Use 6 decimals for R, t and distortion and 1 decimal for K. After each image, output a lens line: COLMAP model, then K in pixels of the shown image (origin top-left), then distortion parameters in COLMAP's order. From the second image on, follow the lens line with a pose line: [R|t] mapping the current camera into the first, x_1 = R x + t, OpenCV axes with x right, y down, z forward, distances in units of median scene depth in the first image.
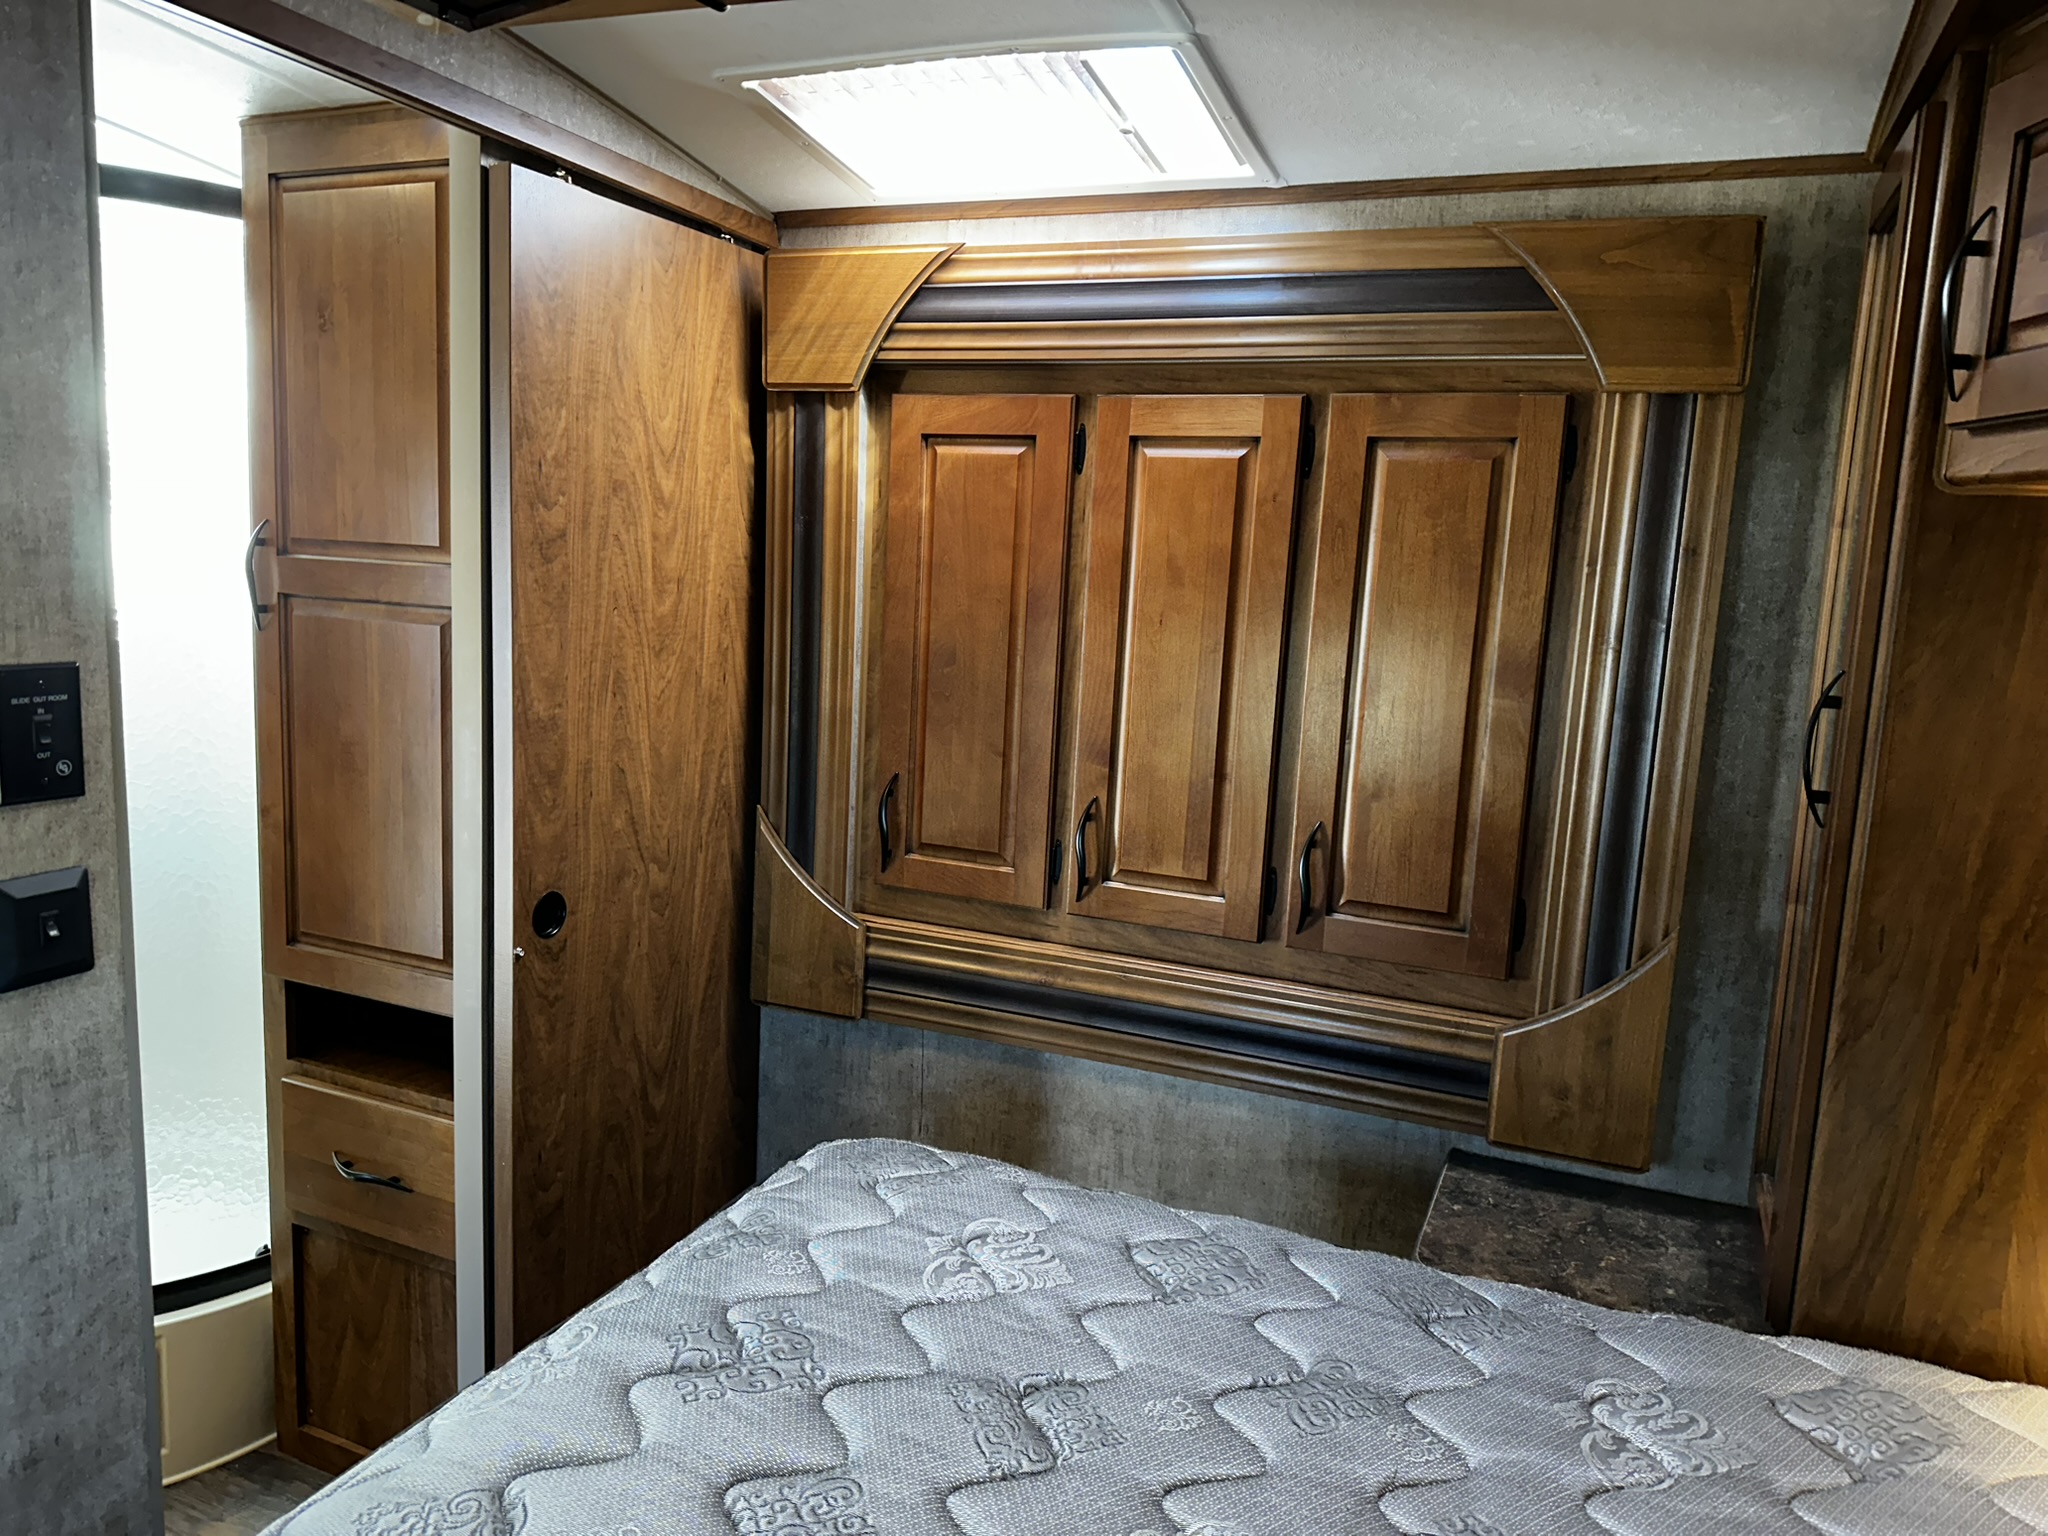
lens RADIAL K [[1445.4, 0, 1024.4], [0, 1445.4, 769.6], [0, 0, 1]] dist [0.081625, -0.119505]
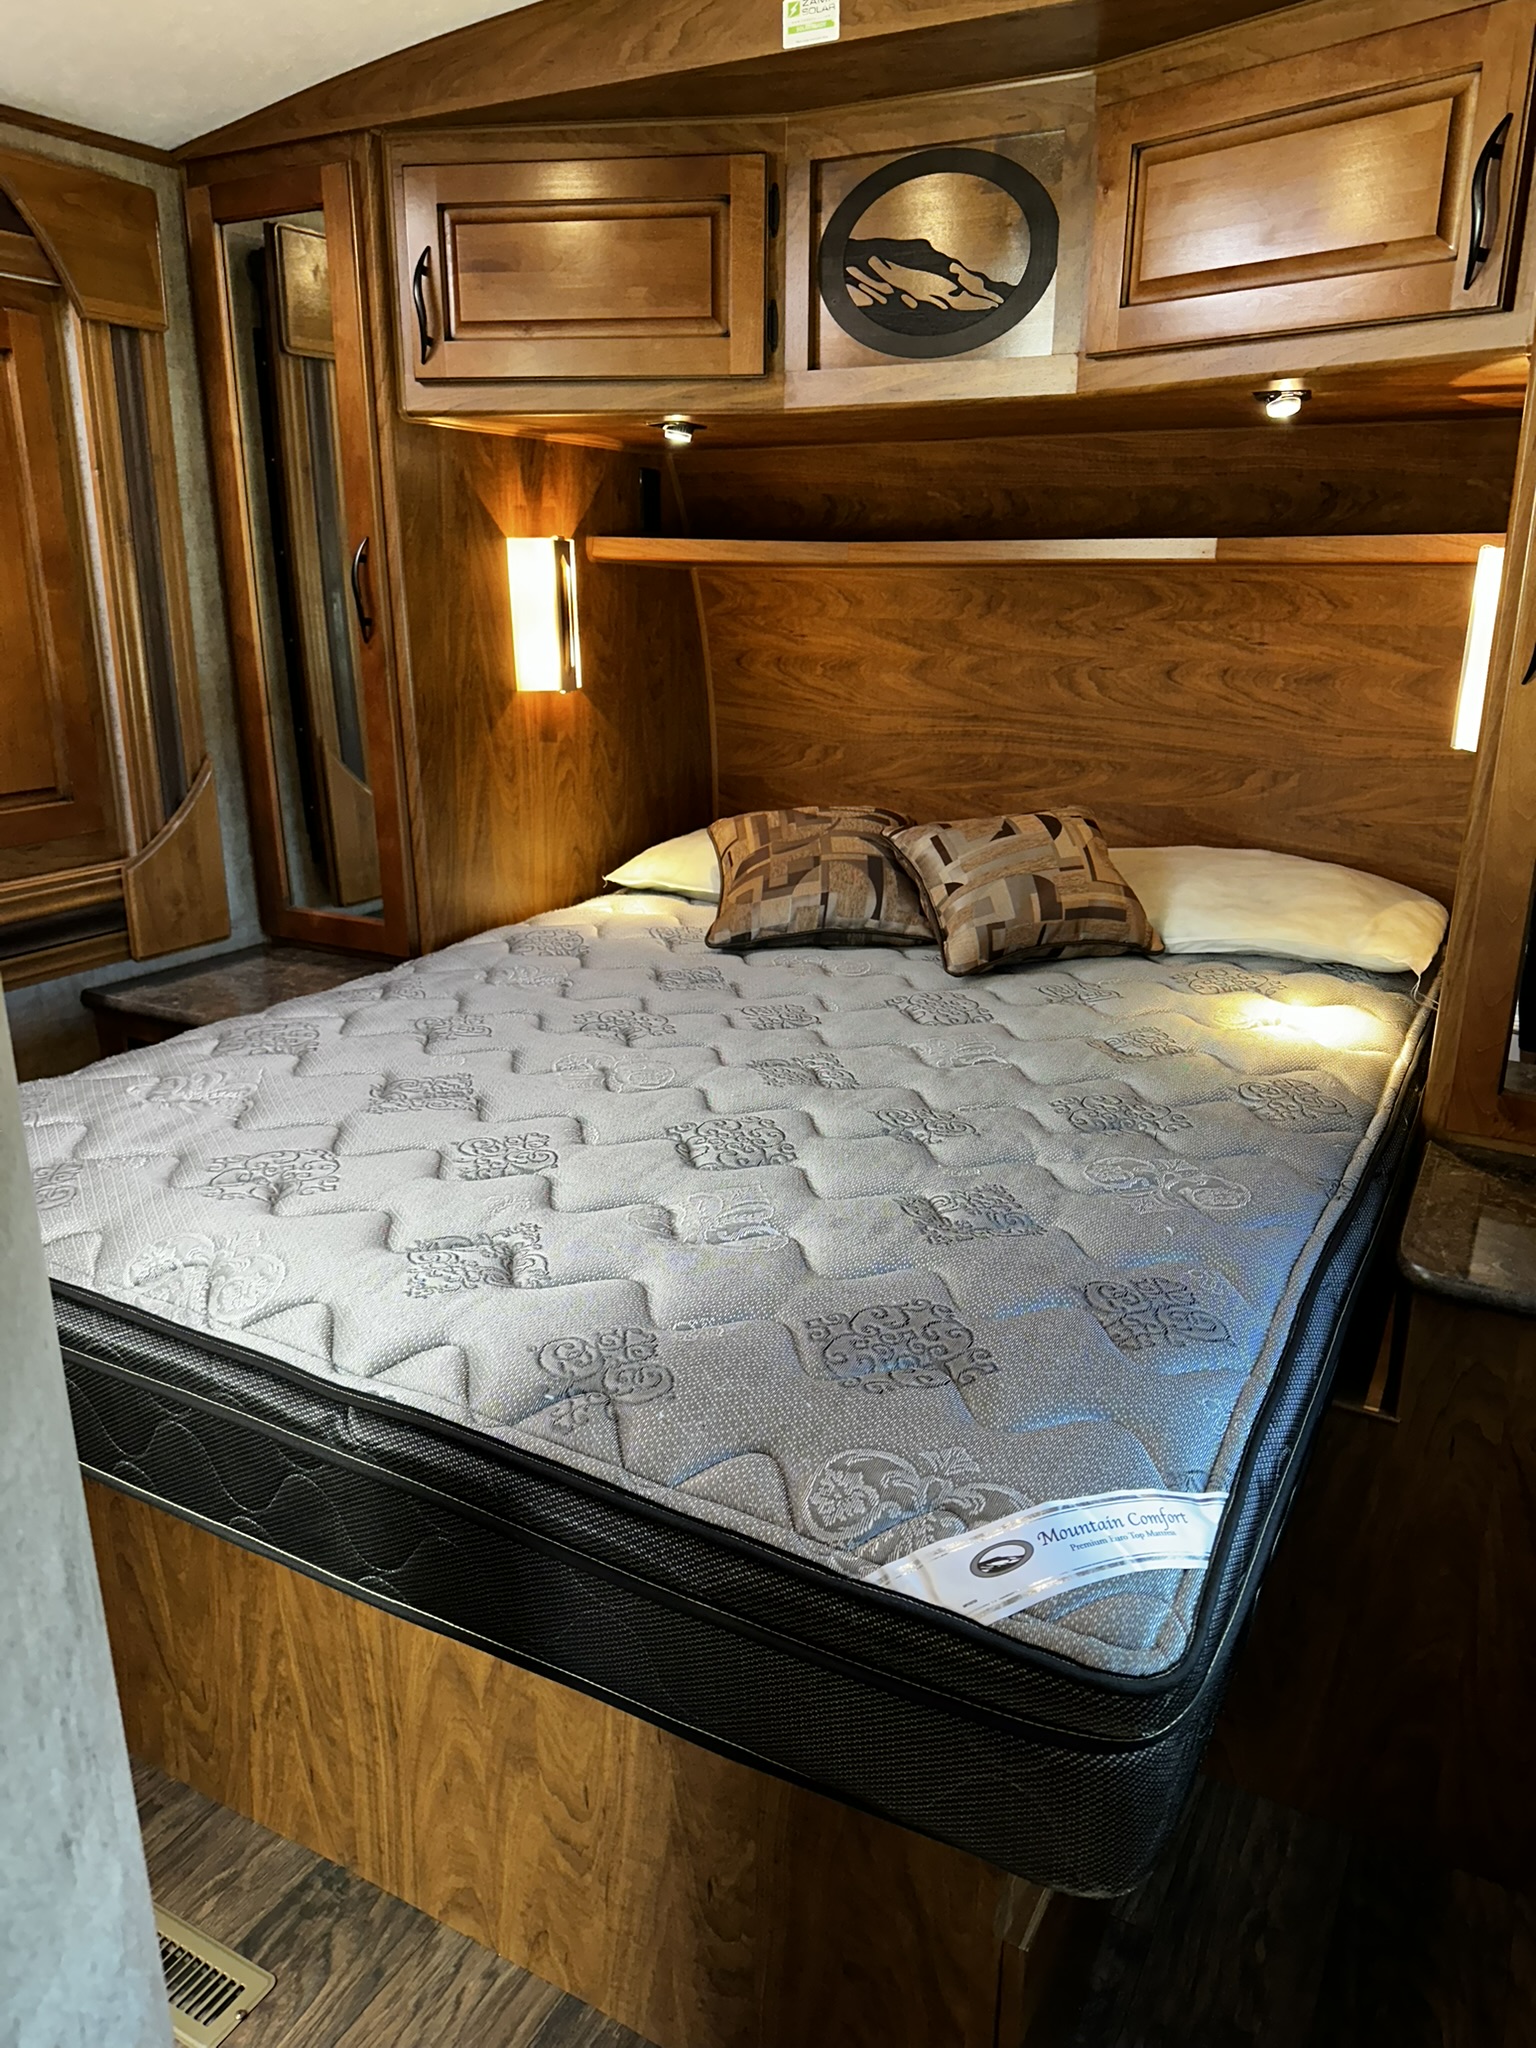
lens RADIAL K [[1508.4, 0, 769.1], [0, 1508.4, 1025.7], [0, 0, 1]] dist [0.078311, -0.107659]
pose [[0.086887, -0.336425, 0.937693, -0.846452], [0.154635, 0.934399, 0.320915, -0.024332], [-0.984144, 0.117117, 0.133211, 0.305524]]
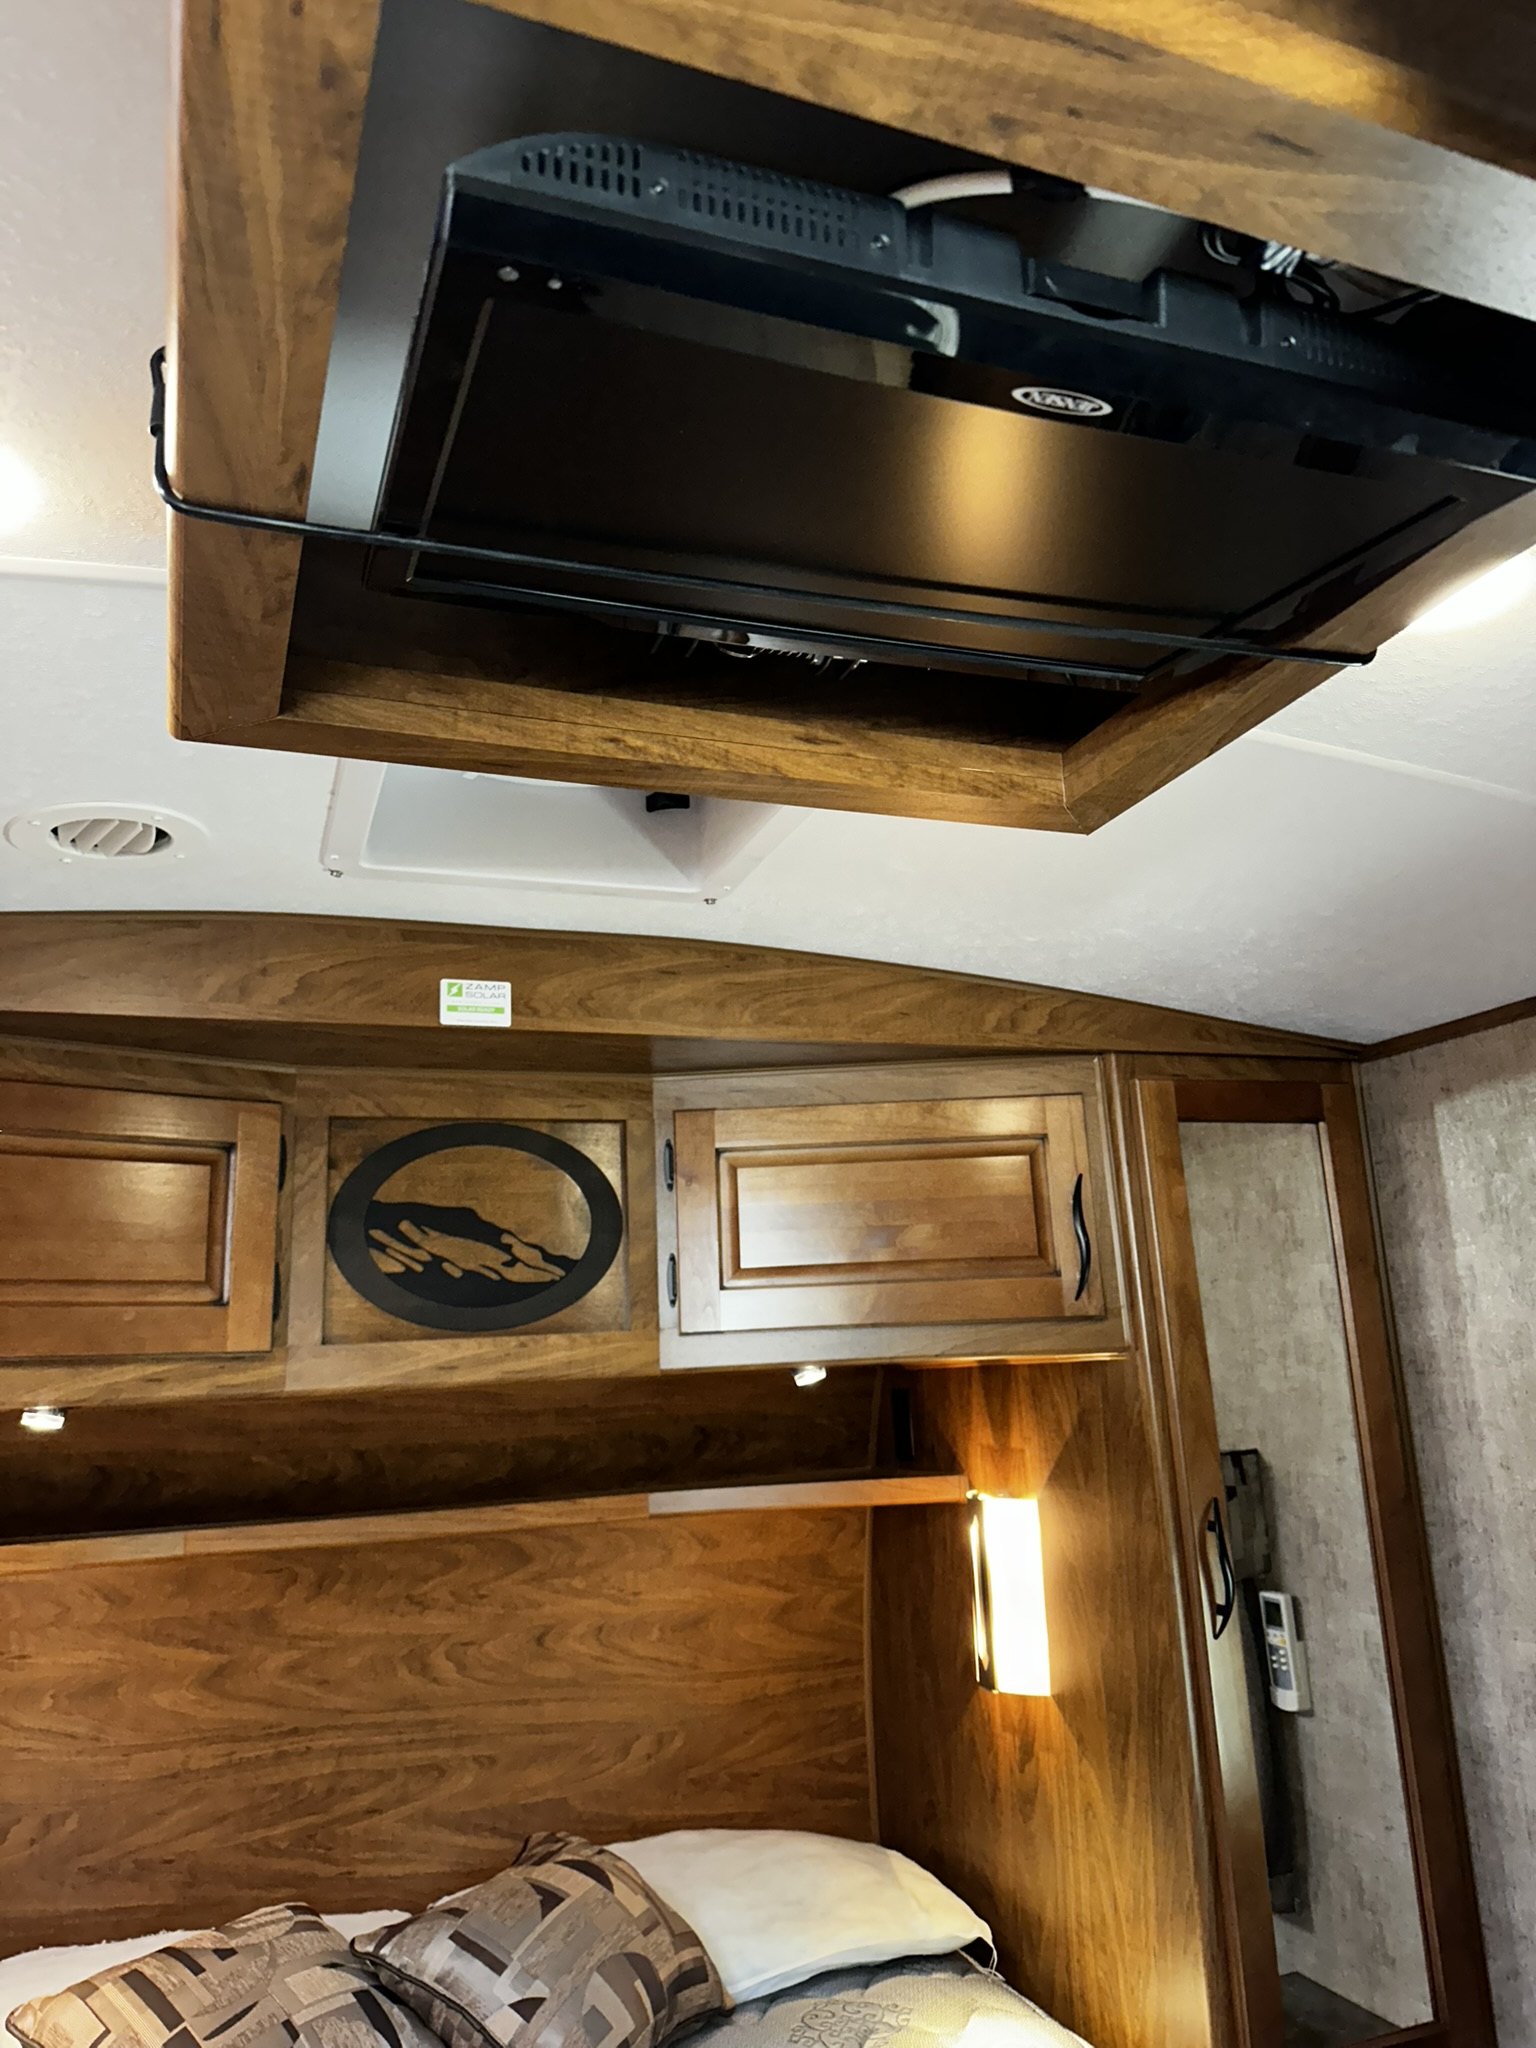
lens RADIAL K [[1469.8, 0, 786.6], [0, 1469.8, 1031.0], [0, 0, 1]] dist [0.003246, -0.013675]
pose [[-0.697697, 0.148676, 0.700795, -0.463887], [0.122673, 0.988574, -0.087599, -0.179364], [-0.705811, 0.024851, -0.707964, 0.775333]]
